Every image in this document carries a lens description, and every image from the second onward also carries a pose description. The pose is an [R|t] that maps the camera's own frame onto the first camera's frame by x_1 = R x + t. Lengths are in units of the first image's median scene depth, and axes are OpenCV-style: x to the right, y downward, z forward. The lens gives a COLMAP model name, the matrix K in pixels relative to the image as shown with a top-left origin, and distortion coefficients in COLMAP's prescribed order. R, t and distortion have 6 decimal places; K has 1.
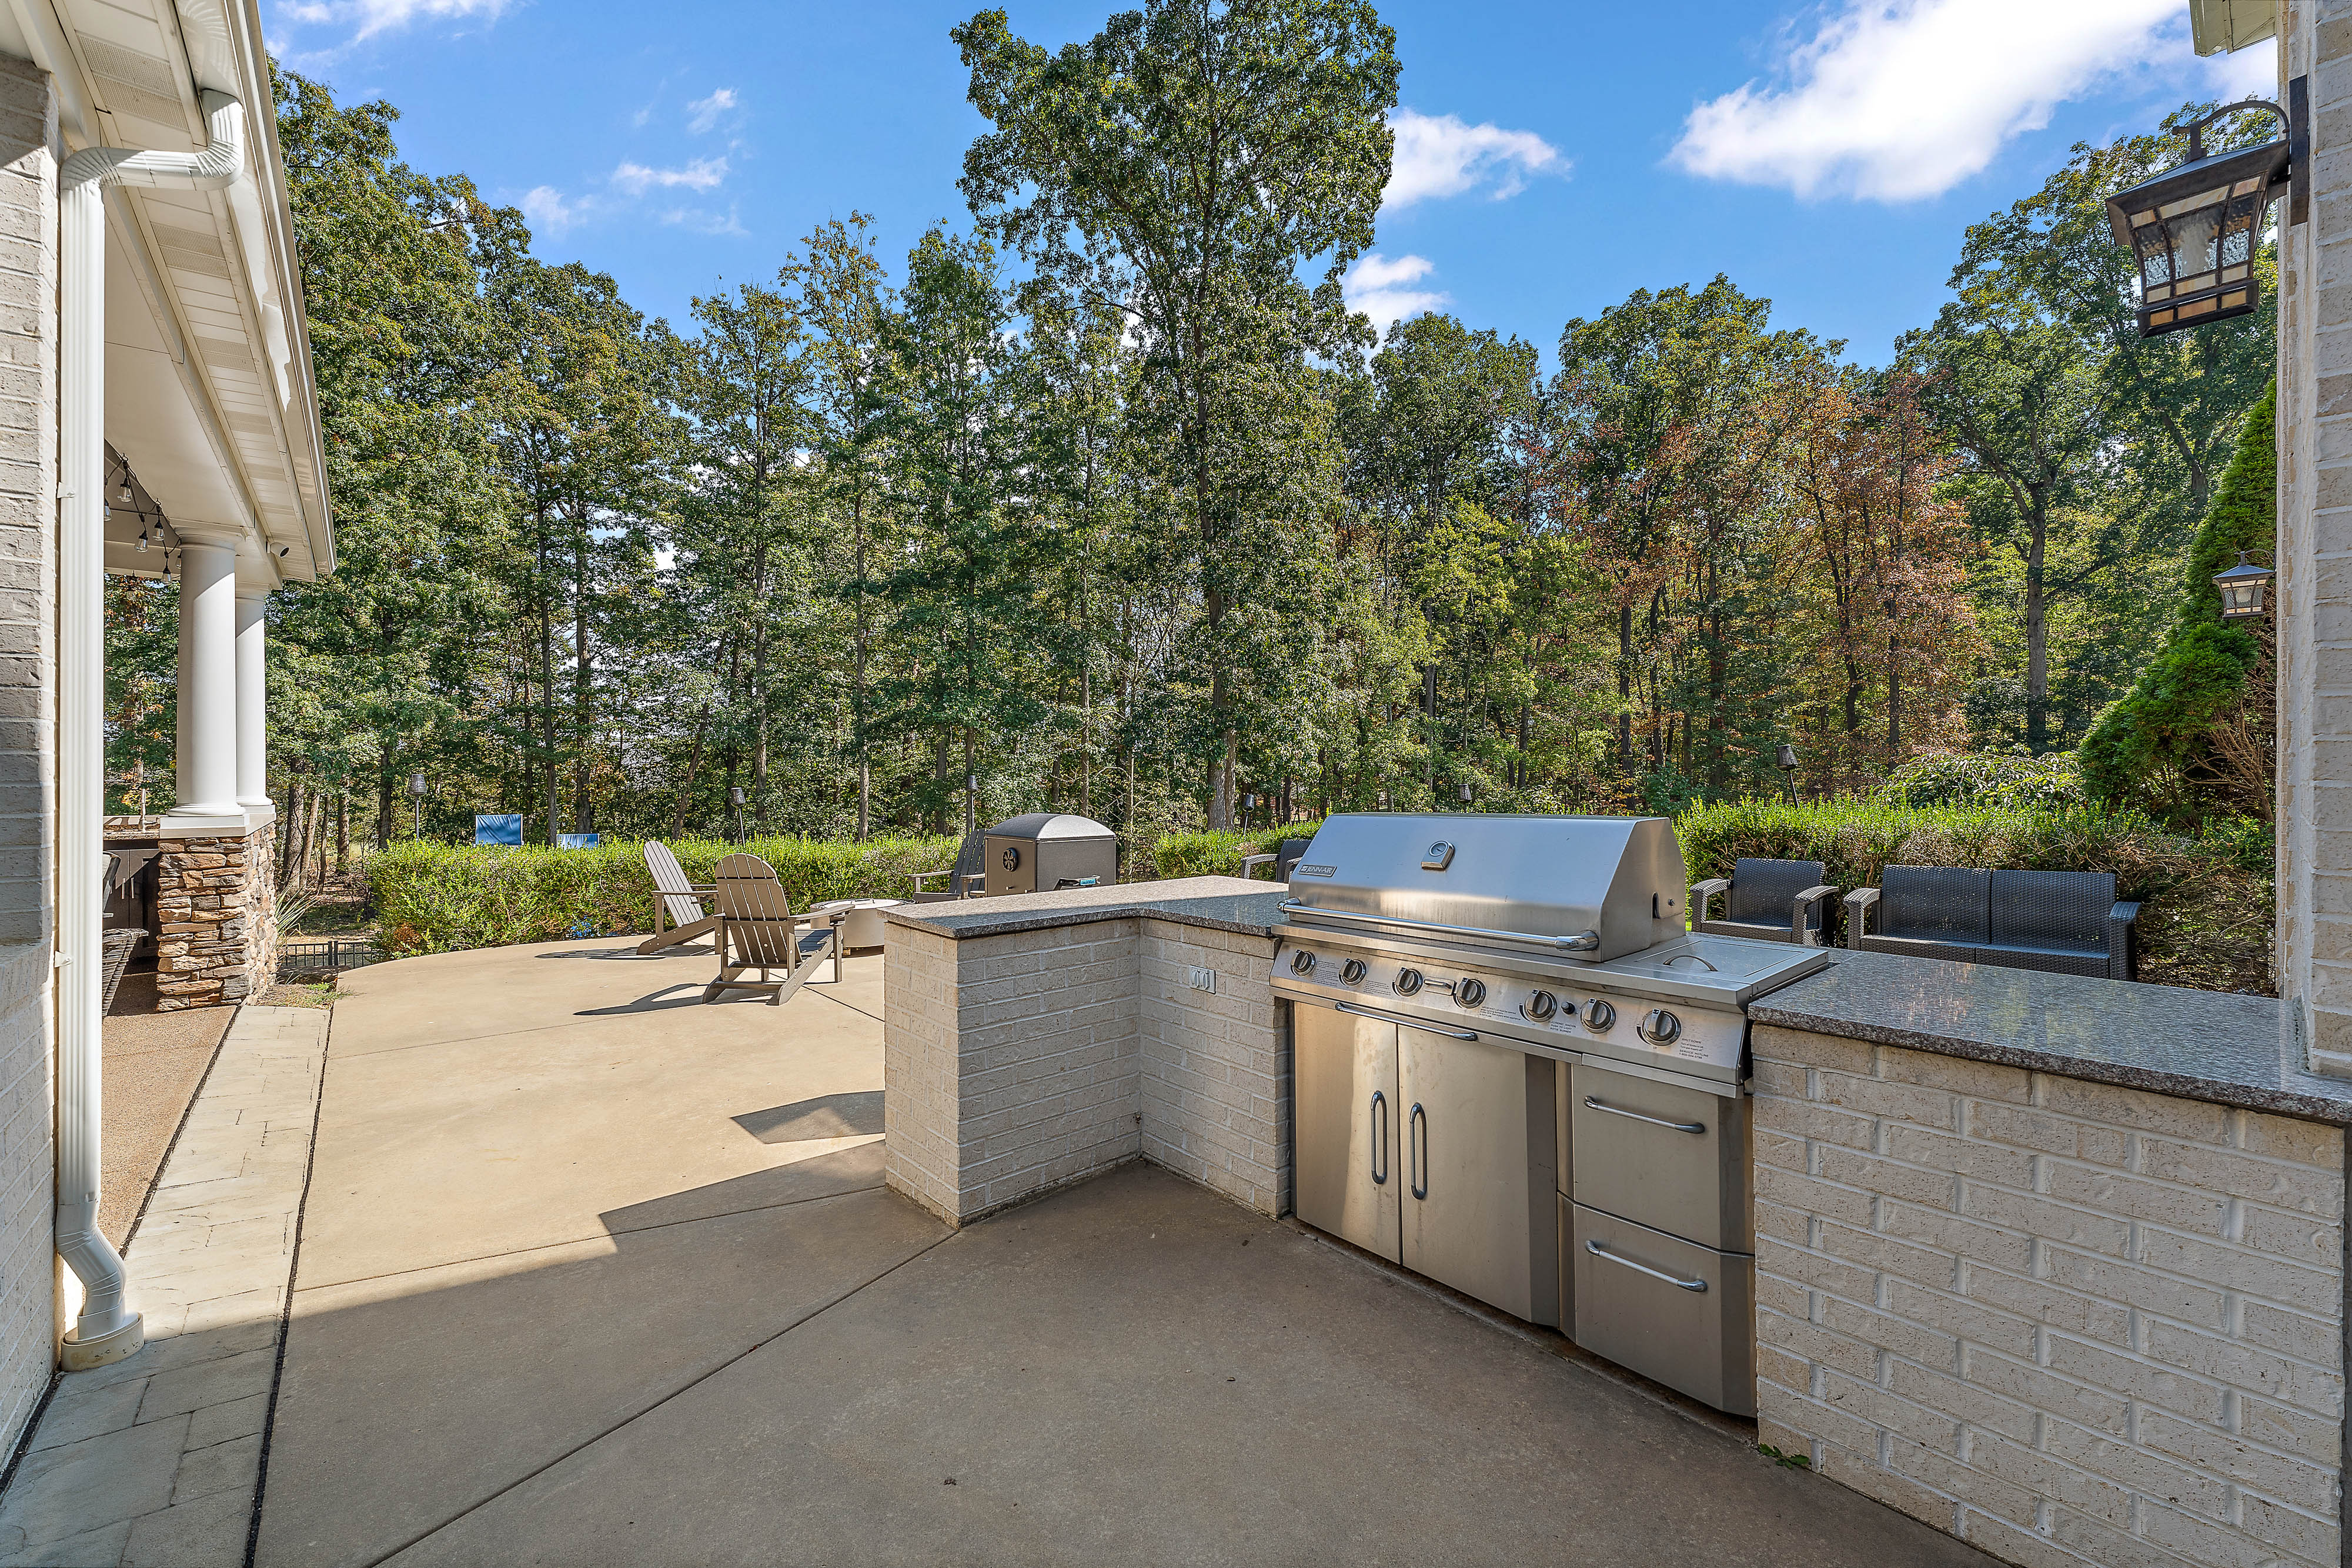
lens RADIAL K [[946.7, 0, 1176.0], [0, 946.7, 784.0], [0, 0, 1]] dist [0.001785, 0.000006]
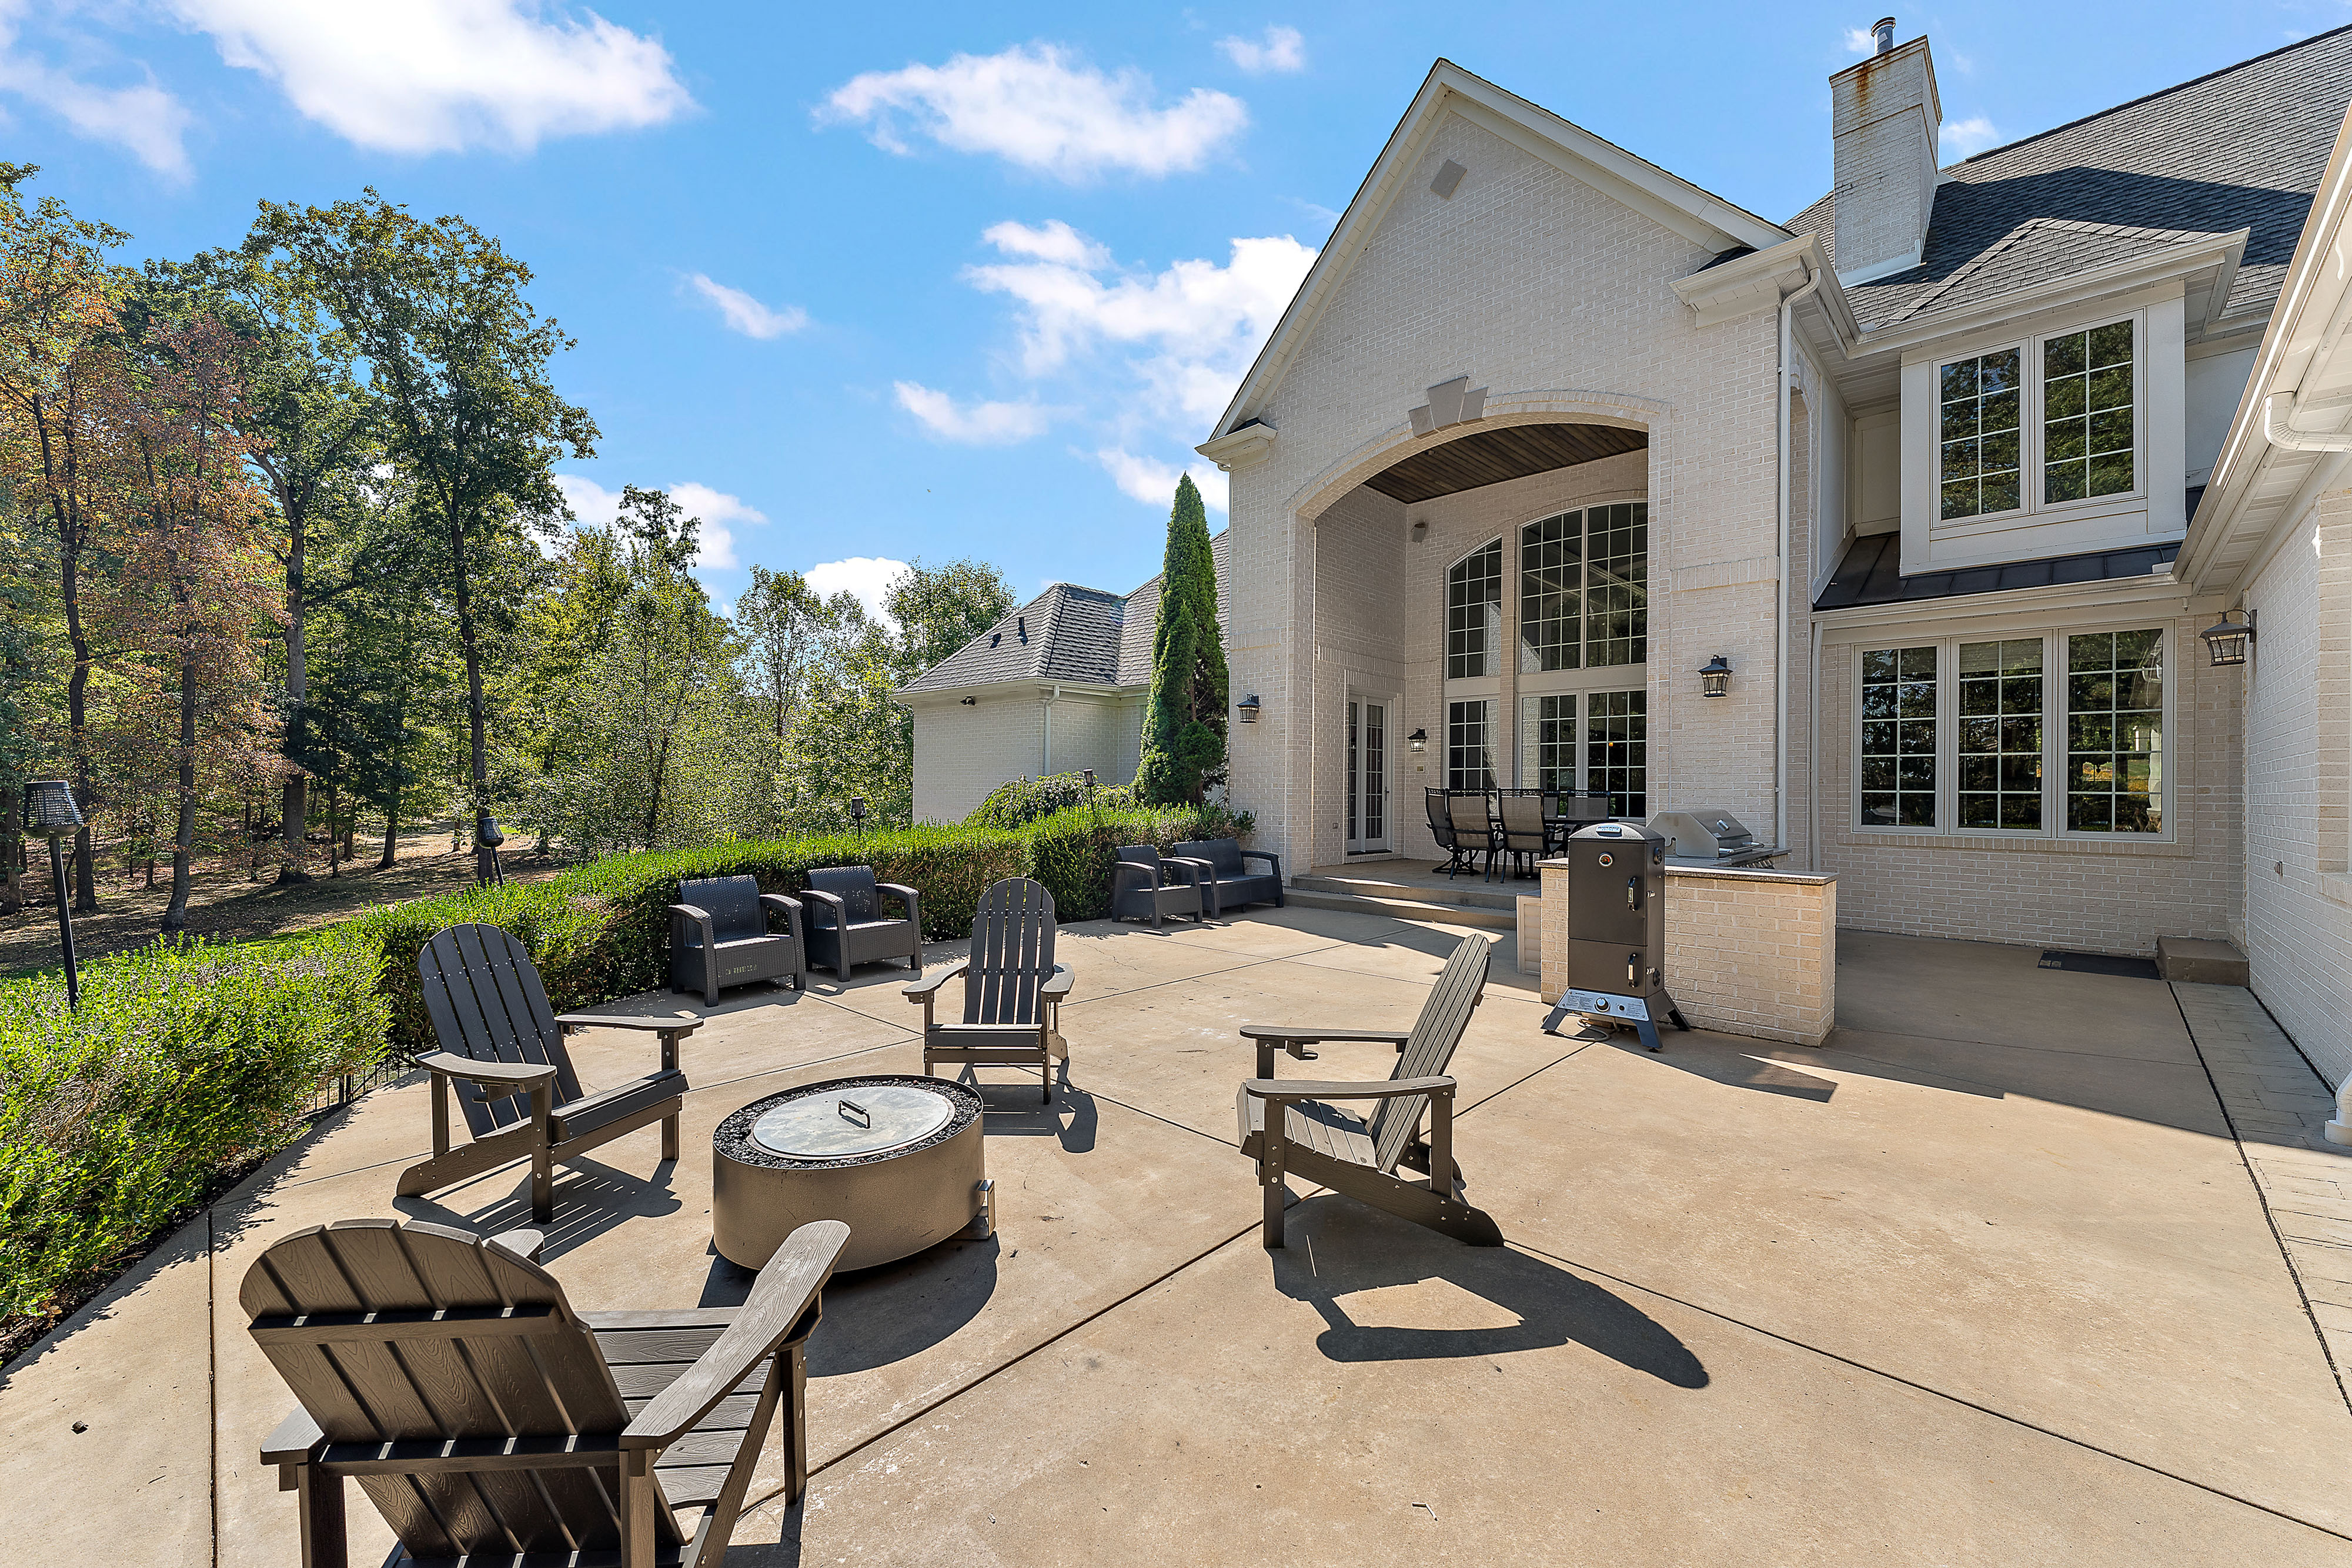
lens RADIAL K [[930.9, 0, 1175.2], [0, 930.9, 796.1], [0, 0, 1]] dist [-0.000361, 0.000038]
pose [[-0.084137, -0.003826, 0.996447, -0.192944], [-0.001426, 0.999992, 0.003719, -0.001242], [-0.996453, -0.001108, -0.084142, 0.239657]]
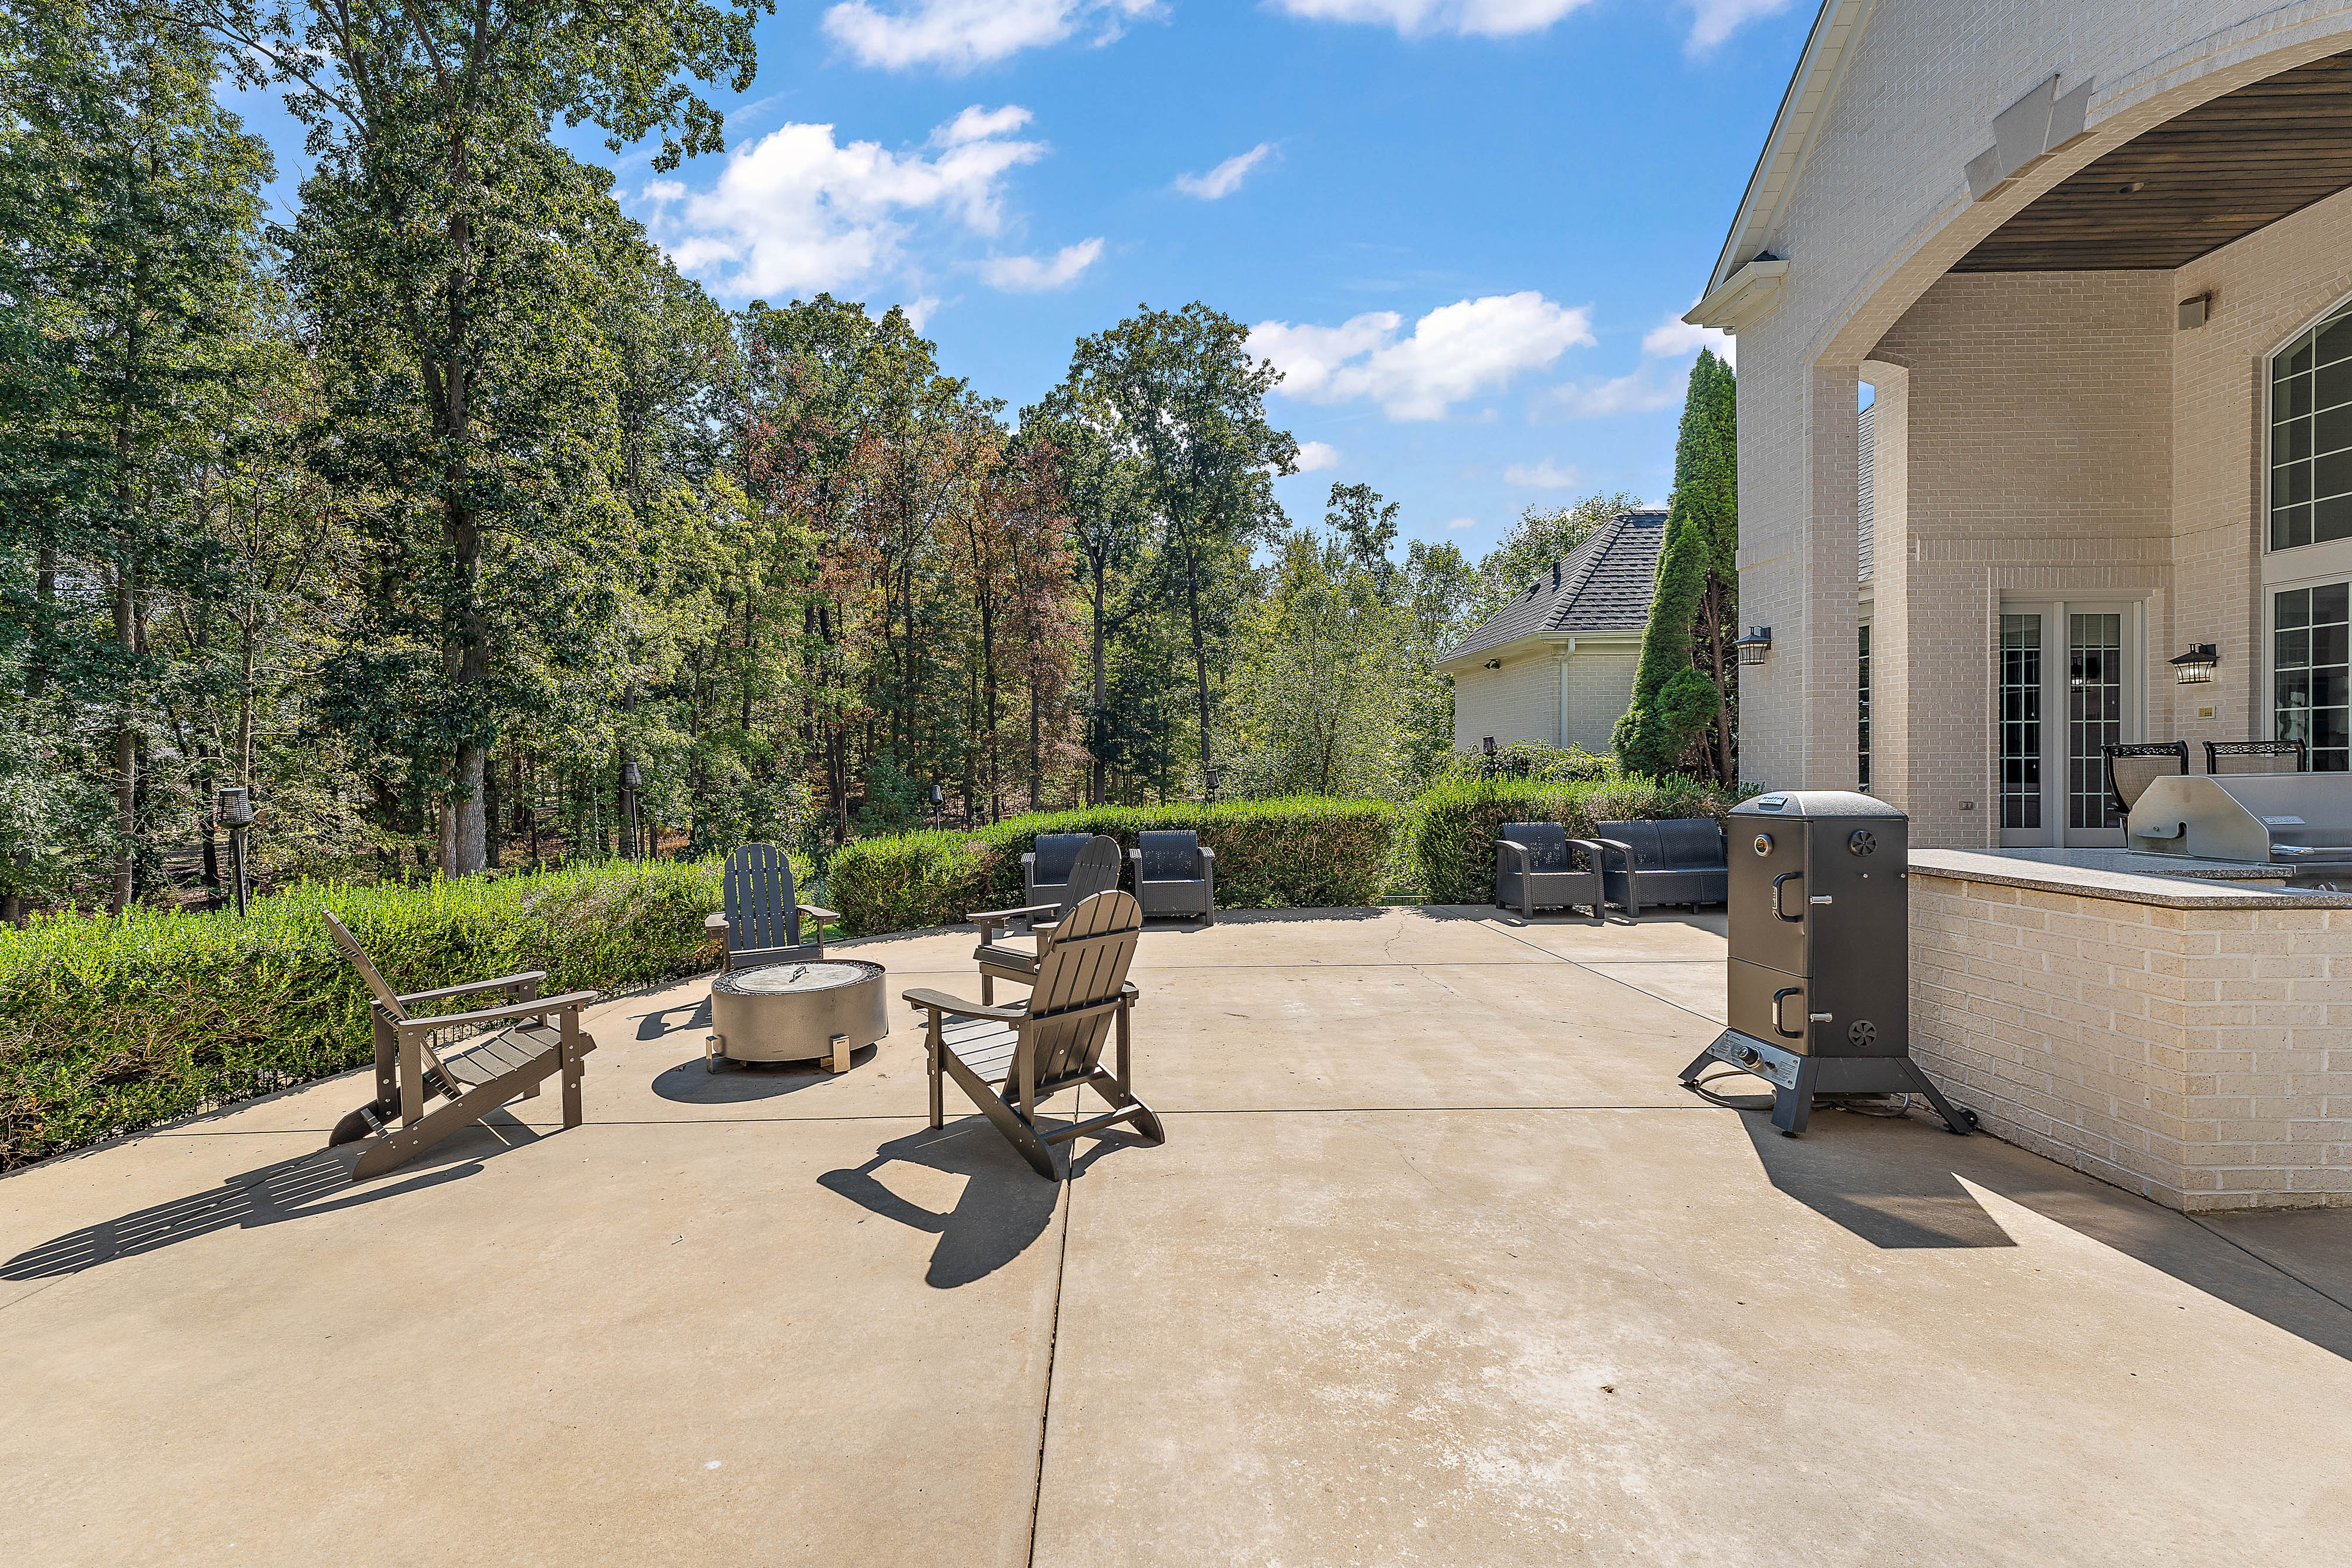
lens RADIAL K [[982.8, 0, 1079.3], [0, 982.8, 781.0], [0, 0, 1]] dist [-0.001107, -0.000444]
pose [[0.680577, -0.012819, 0.732564, -0.175869], [0.010662, 0.999914, 0.007591, 0.001237], [-0.732599, 0.002644, 0.680656, 0.121375]]
